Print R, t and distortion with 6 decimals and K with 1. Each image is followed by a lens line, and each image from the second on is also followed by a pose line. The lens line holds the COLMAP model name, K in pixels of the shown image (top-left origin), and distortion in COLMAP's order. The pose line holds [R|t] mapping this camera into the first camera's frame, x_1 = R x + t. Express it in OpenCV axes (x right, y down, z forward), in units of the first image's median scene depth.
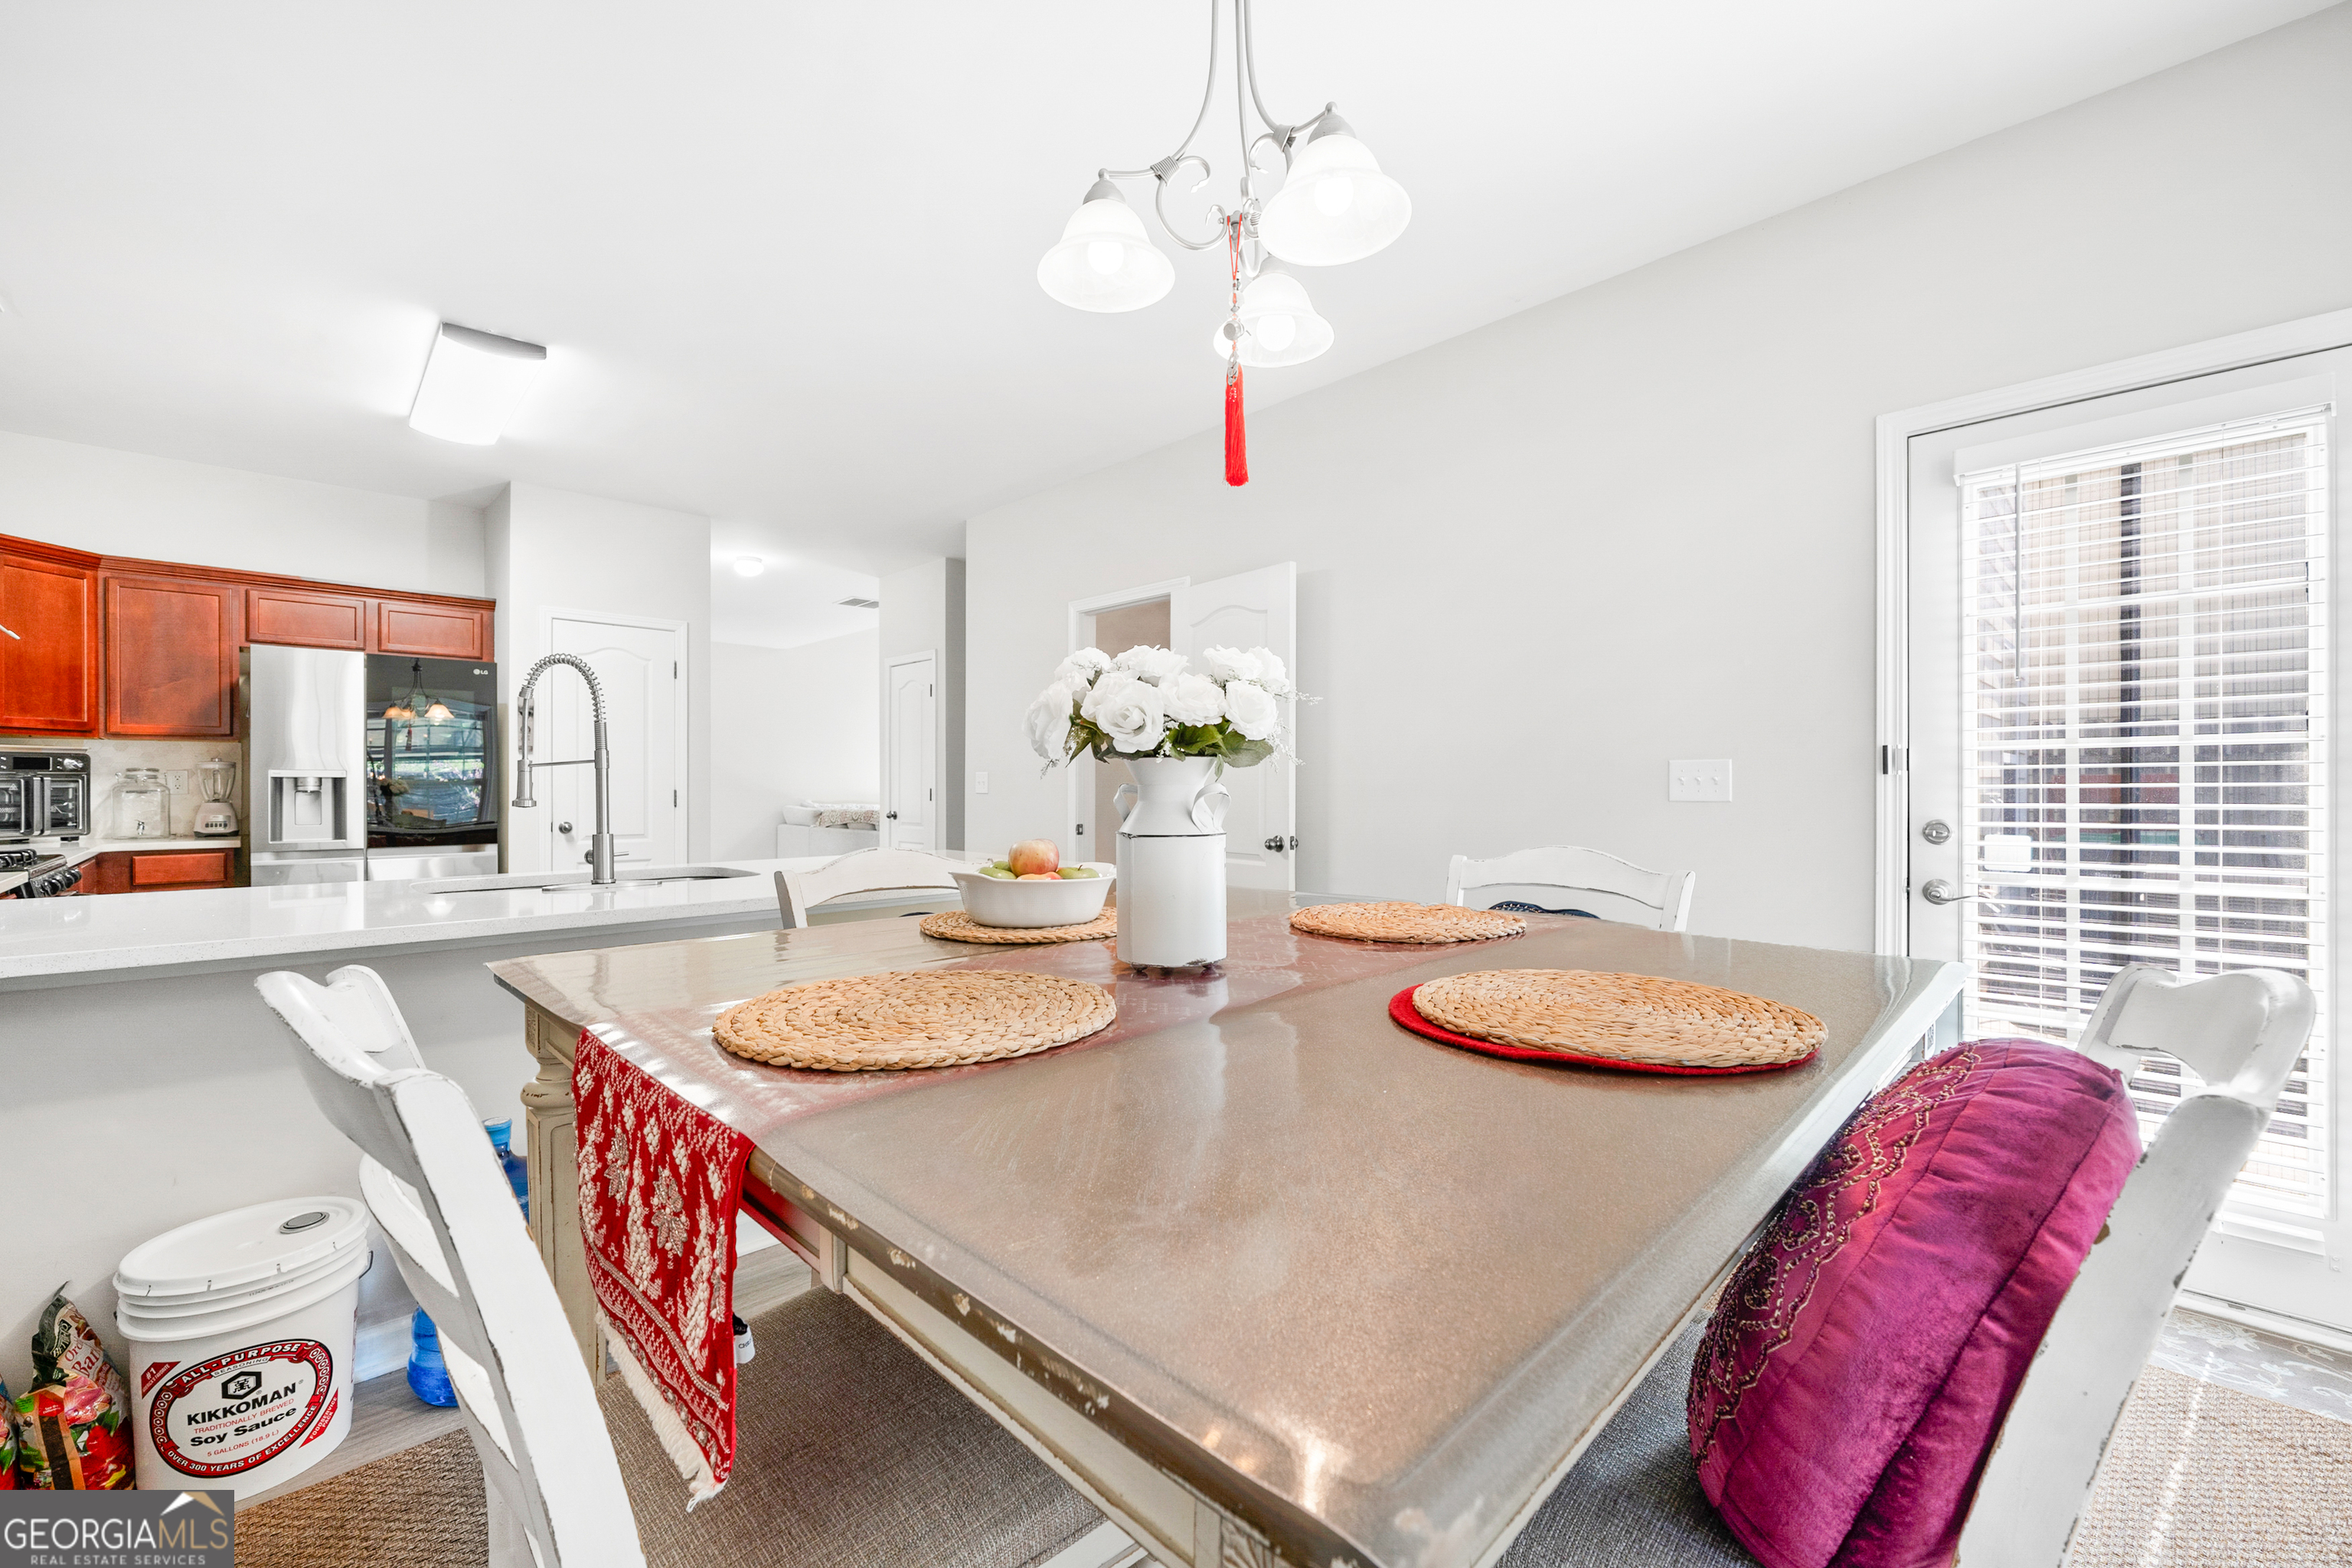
lens RADIAL K [[968.1, 0, 1192.3], [0, 968.1, 787.1], [0, 0, 1]] dist [-0.002240, -0.000132]
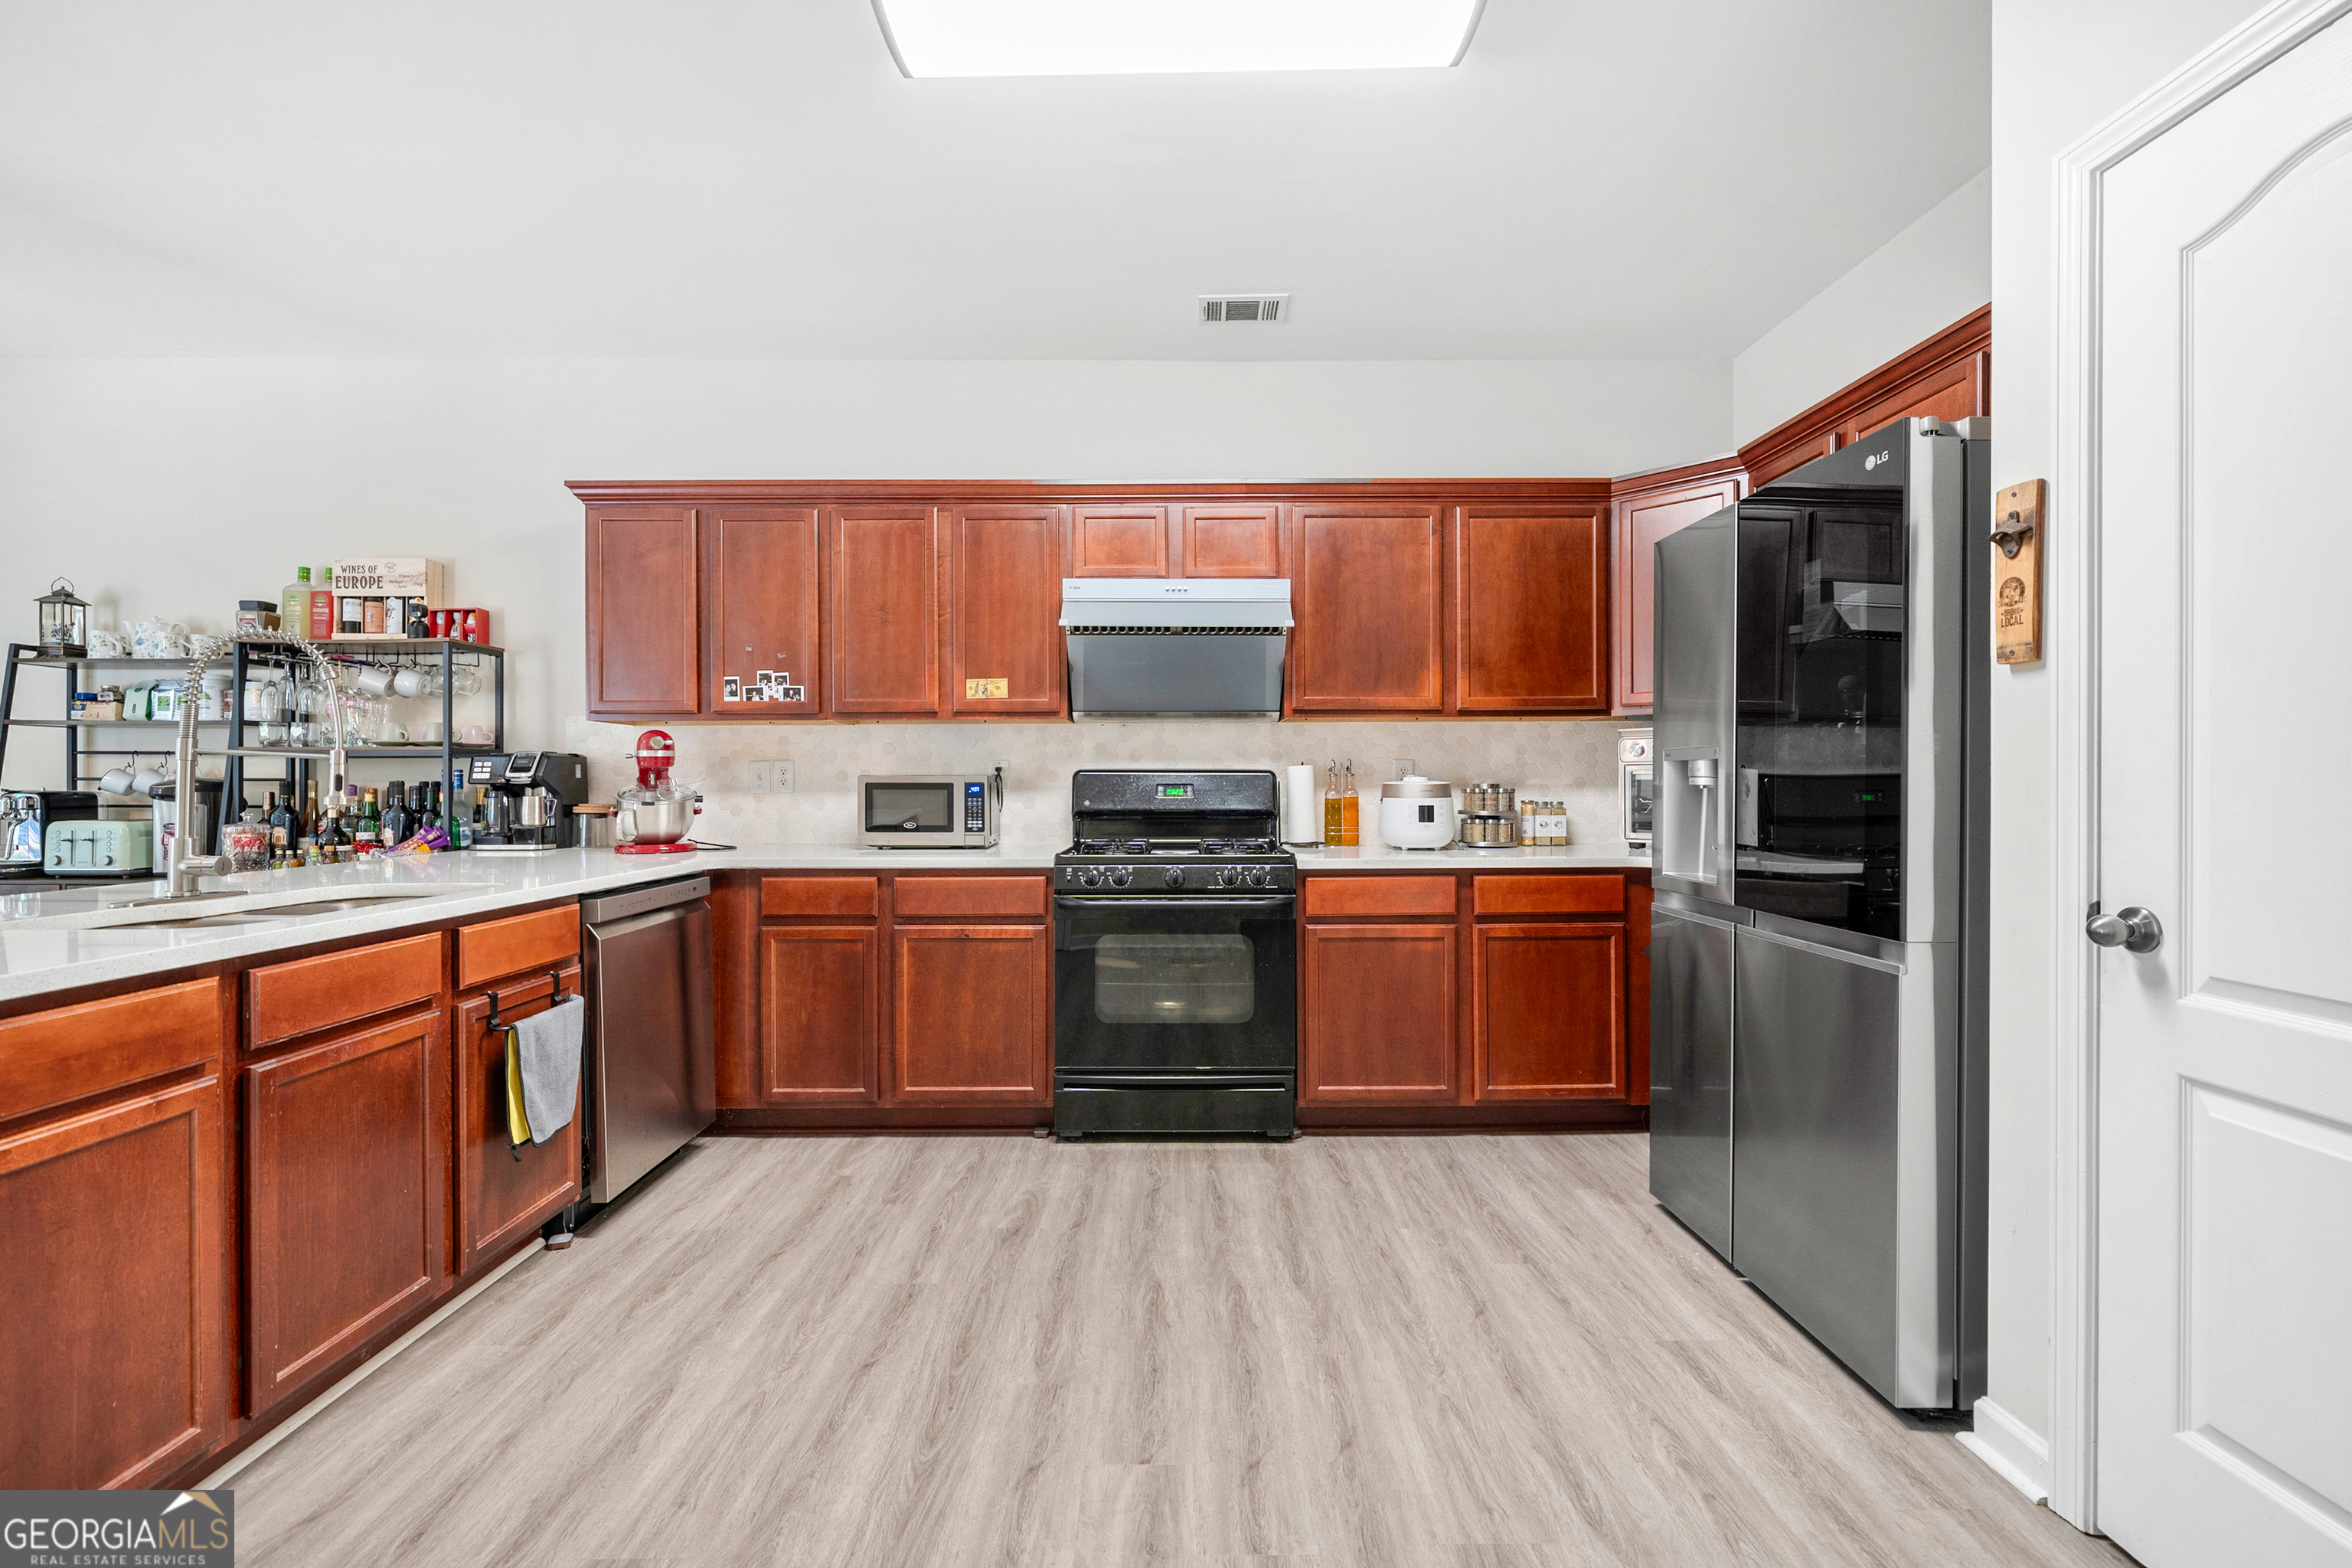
lens RADIAL K [[984.9, 0, 1177.5], [0, 984.9, 784.3], [0, 0, 1]] dist [-0.000530, 0.000191]
pose [[-0.701072, 0.003211, -0.713083, -0.360998], [0.002153, 0.999995, 0.002386, 0.001143], [0.713087, 0.000138, -0.701075, 1.333948]]
